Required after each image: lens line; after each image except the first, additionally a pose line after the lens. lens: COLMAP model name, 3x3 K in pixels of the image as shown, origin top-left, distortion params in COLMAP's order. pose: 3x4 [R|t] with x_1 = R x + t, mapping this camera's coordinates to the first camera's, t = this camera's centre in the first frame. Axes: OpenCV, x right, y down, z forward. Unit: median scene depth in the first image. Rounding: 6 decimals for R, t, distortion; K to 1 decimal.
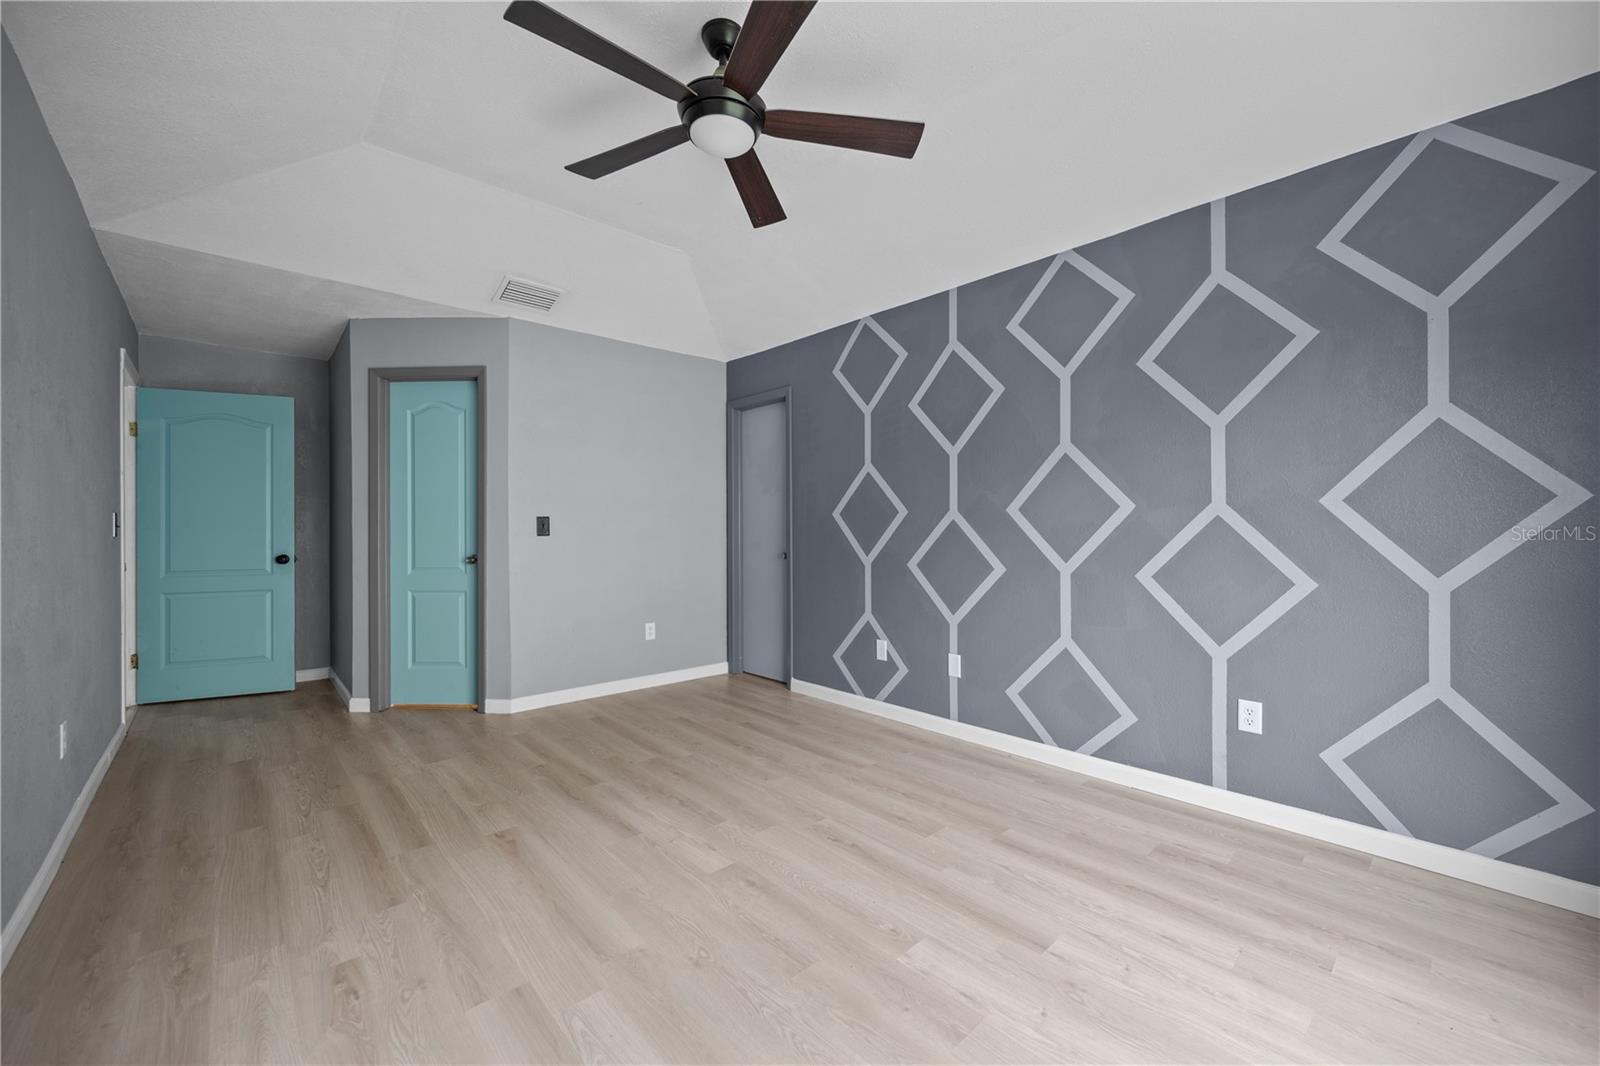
lens RADIAL K [[626.8, 0, 795.7], [0, 626.8, 527.2], [0, 0, 1]] dist [-0.000340, -0.000187]
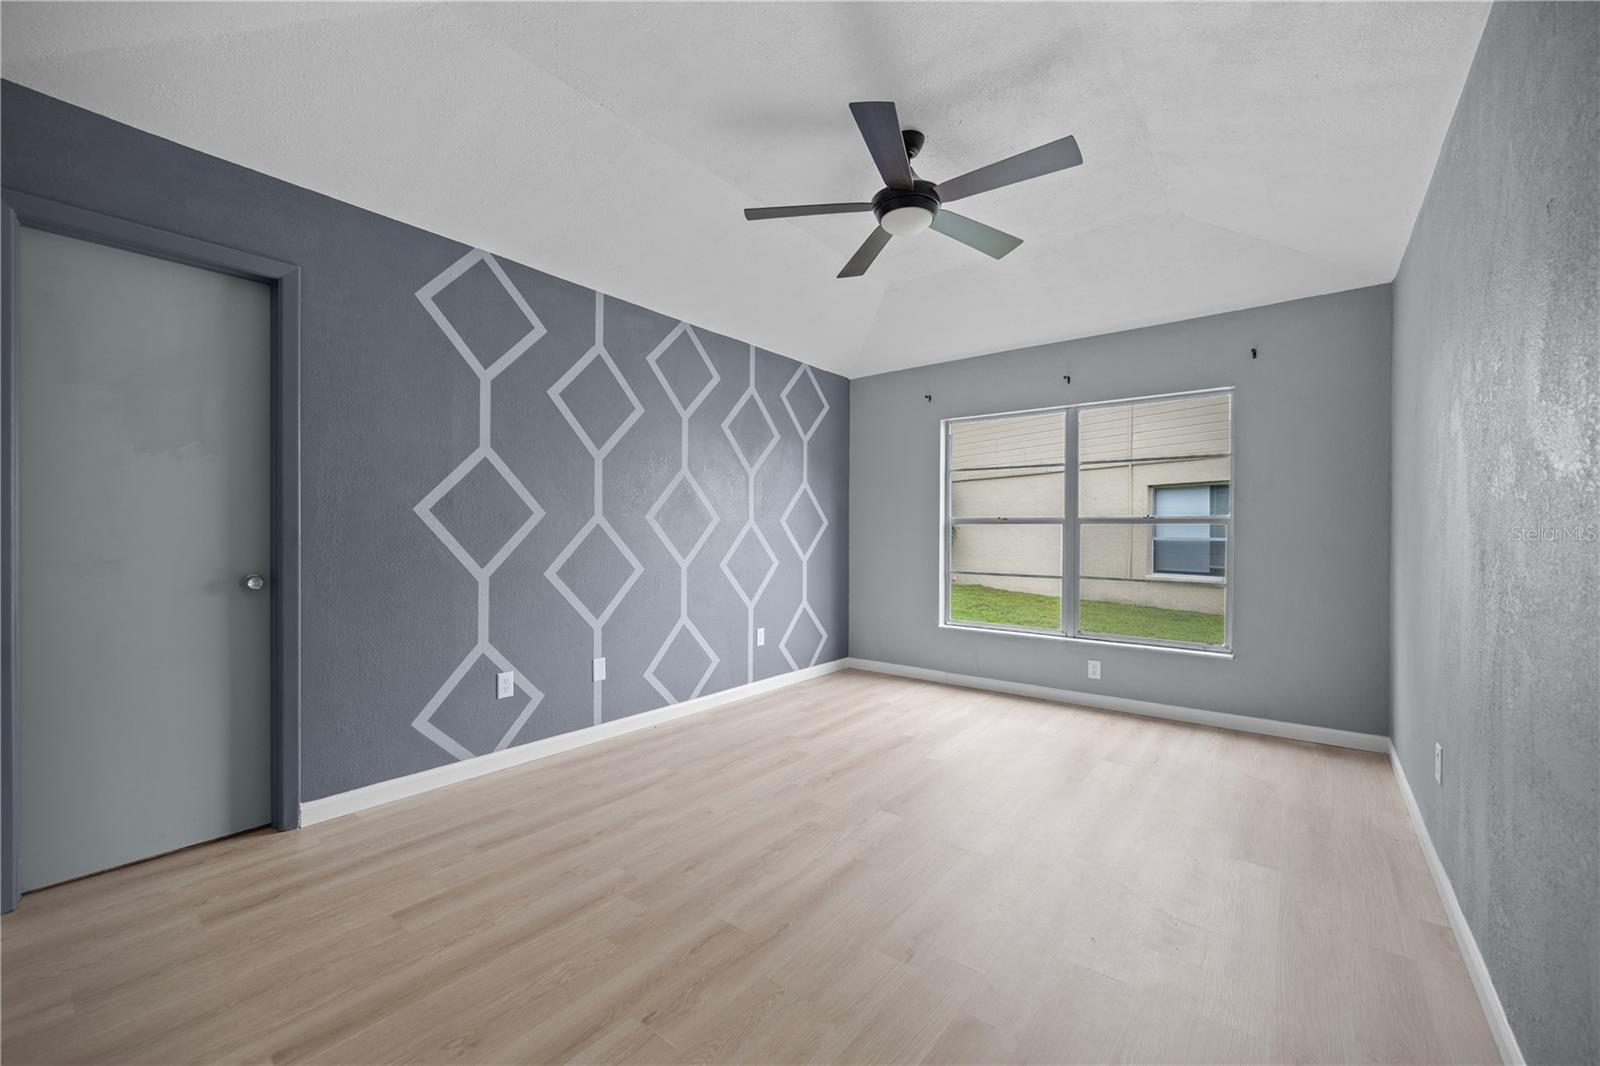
lens RADIAL K [[641.7, 0, 800.0], [0, 641.7, 533.0], [0, 0, 1]] dist [-0.000396, 0.000035]
pose [[-0.168533, 0.001456, 0.985695, -0.863174], [-0.009976, 0.999945, -0.003183, 0.002754], [-0.985645, -0.010369, -0.168510, 0.911417]]
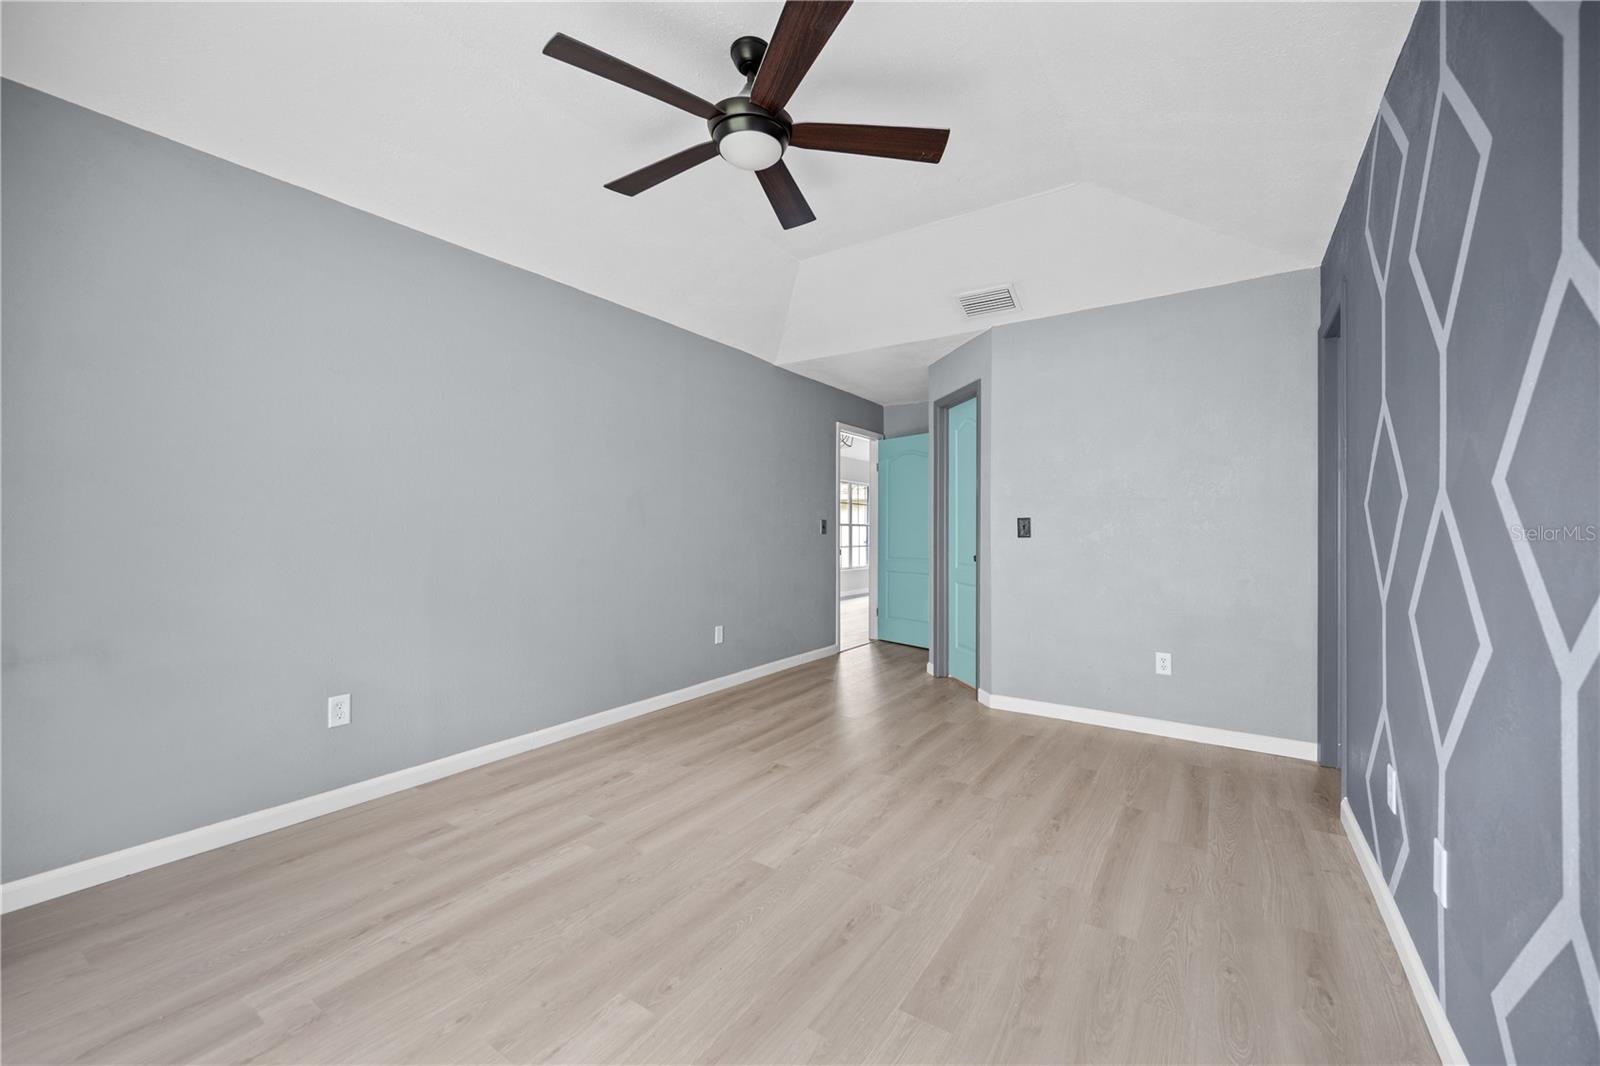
lens RADIAL K [[626.8, 0, 795.7], [0, 626.8, 527.2], [0, 0, 1]] dist [-0.000340, -0.000187]
pose [[0.235451, -0.001074, -0.971886, 0.580110], [0.000483, 0.999999, -0.000988, -0.001749], [0.971886, -0.000237, 0.235451, 0.532193]]
